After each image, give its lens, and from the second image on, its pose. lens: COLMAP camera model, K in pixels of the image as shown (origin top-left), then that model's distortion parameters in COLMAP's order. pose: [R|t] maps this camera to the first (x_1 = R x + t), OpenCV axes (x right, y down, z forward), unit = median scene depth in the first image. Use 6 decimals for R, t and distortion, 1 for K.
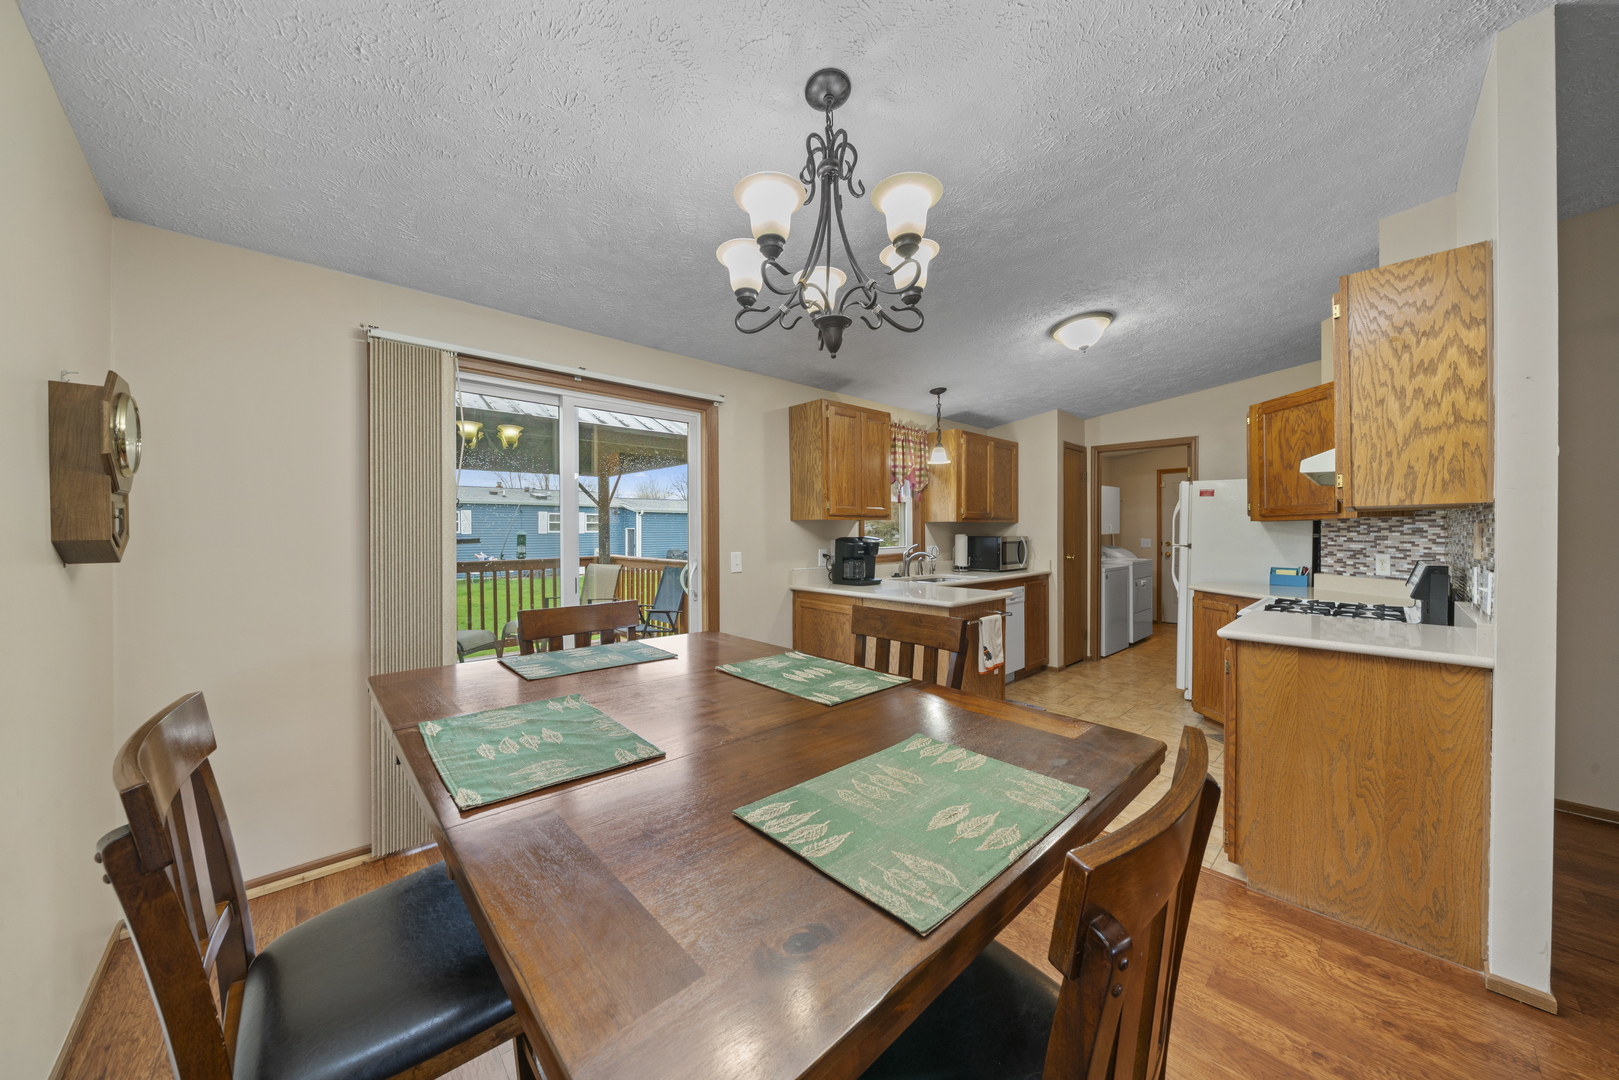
lens RADIAL K [[553.2, 0, 801.9], [0, 553.2, 537.4], [0, 0, 1]] dist [-0.006983, -0.000095]
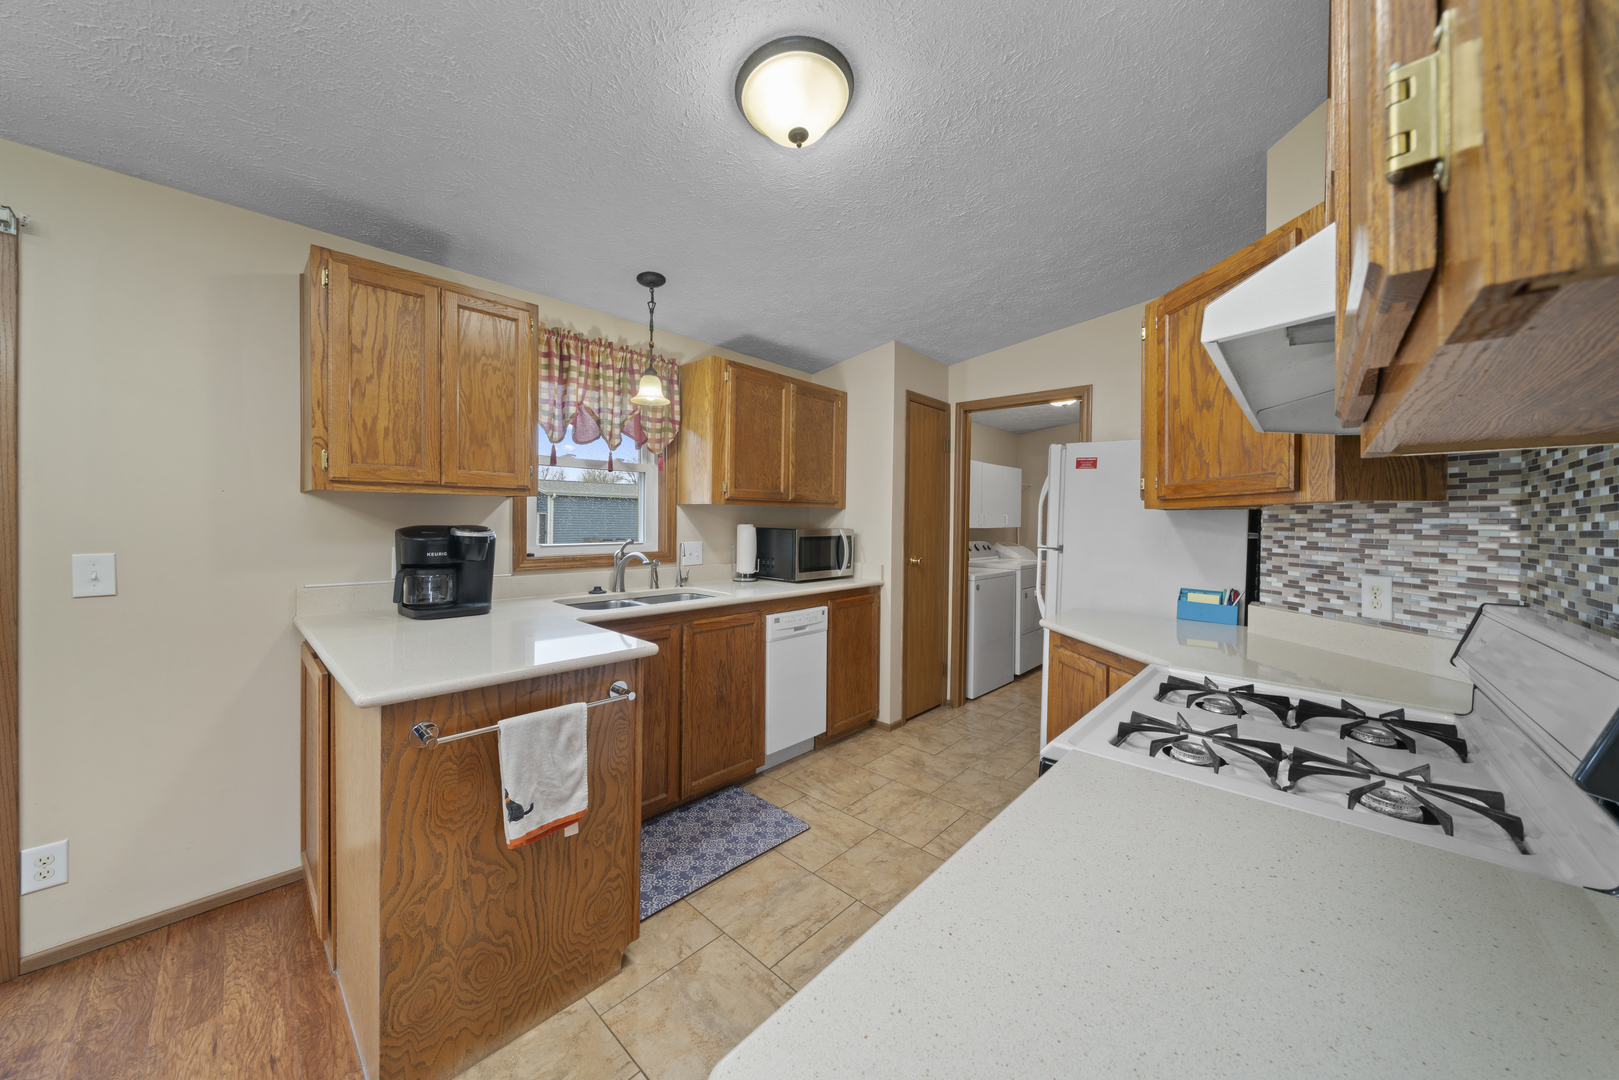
lens RADIAL K [[556.3, 0, 808.2], [0, 556.3, 527.8], [0, 0, 1]] dist [-0.005939, -0.000098]
pose [[0.997341, 0.015445, 0.071219, 0.430625], [-0.015638, 0.999875, 0.002147, -0.005695], [-0.071177, -0.003255, 0.997458, 0.455858]]
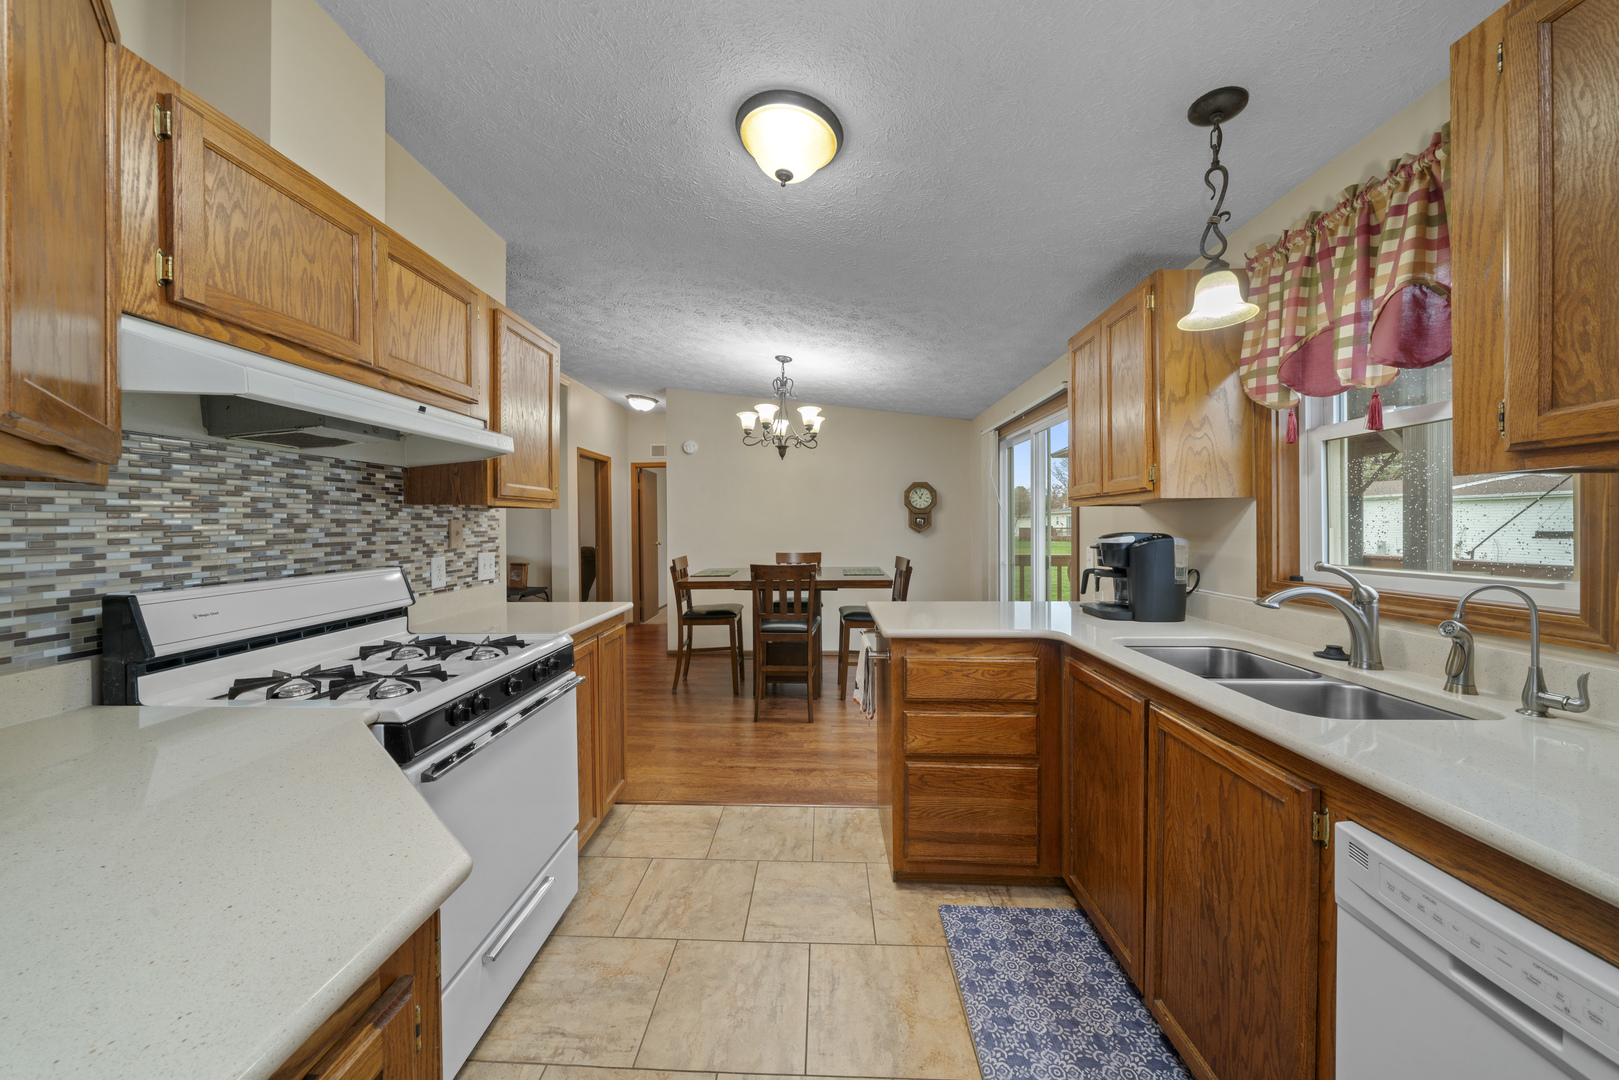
lens RADIAL K [[556.3, 0, 808.2], [0, 556.3, 527.8], [0, 0, 1]] dist [-0.005939, -0.000098]
pose [[-0.702347, 0.007646, -0.711794, 0.771977], [-0.001474, 0.999925, 0.012196, -0.013003], [0.711833, 0.009615, -0.702282, 1.225633]]
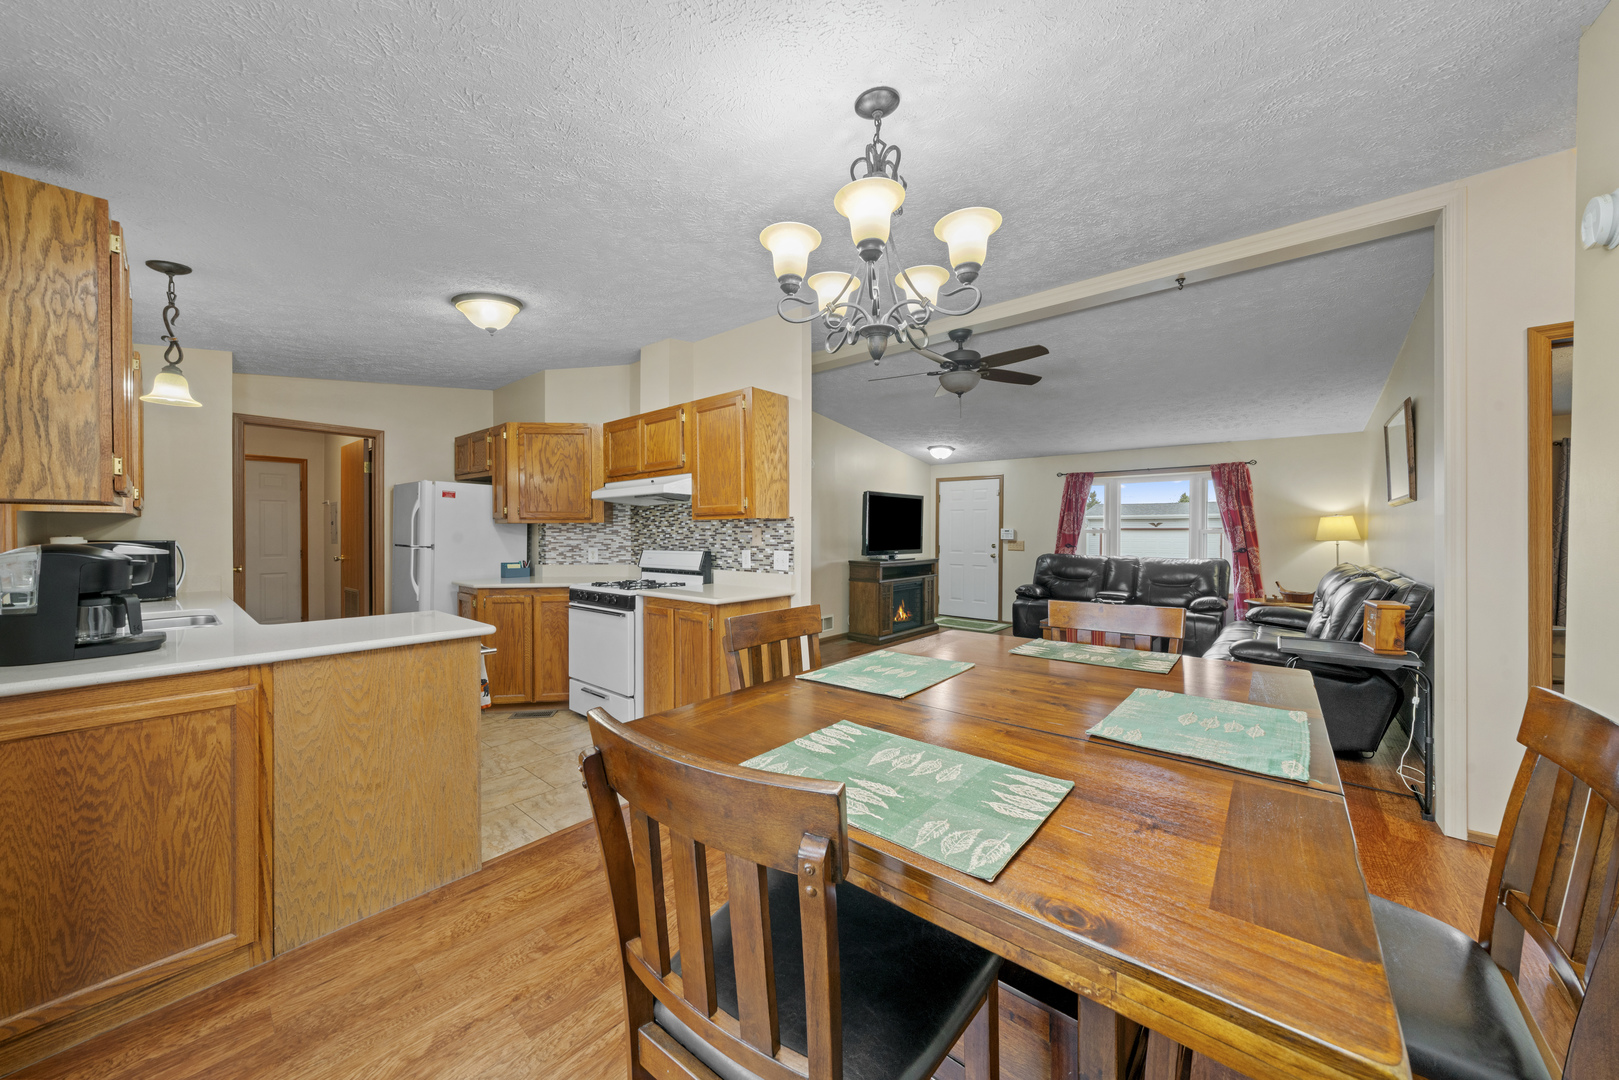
lens RADIAL K [[553.2, 0, 801.9], [0, 553.2, 537.4], [0, 0, 1]] dist [-0.006983, -0.000095]
pose [[-0.111641, -0.008533, 0.993712, -0.397602], [0.008939, 0.999914, 0.009591, -0.005220], [-0.993708, 0.009953, -0.111555, 0.522536]]
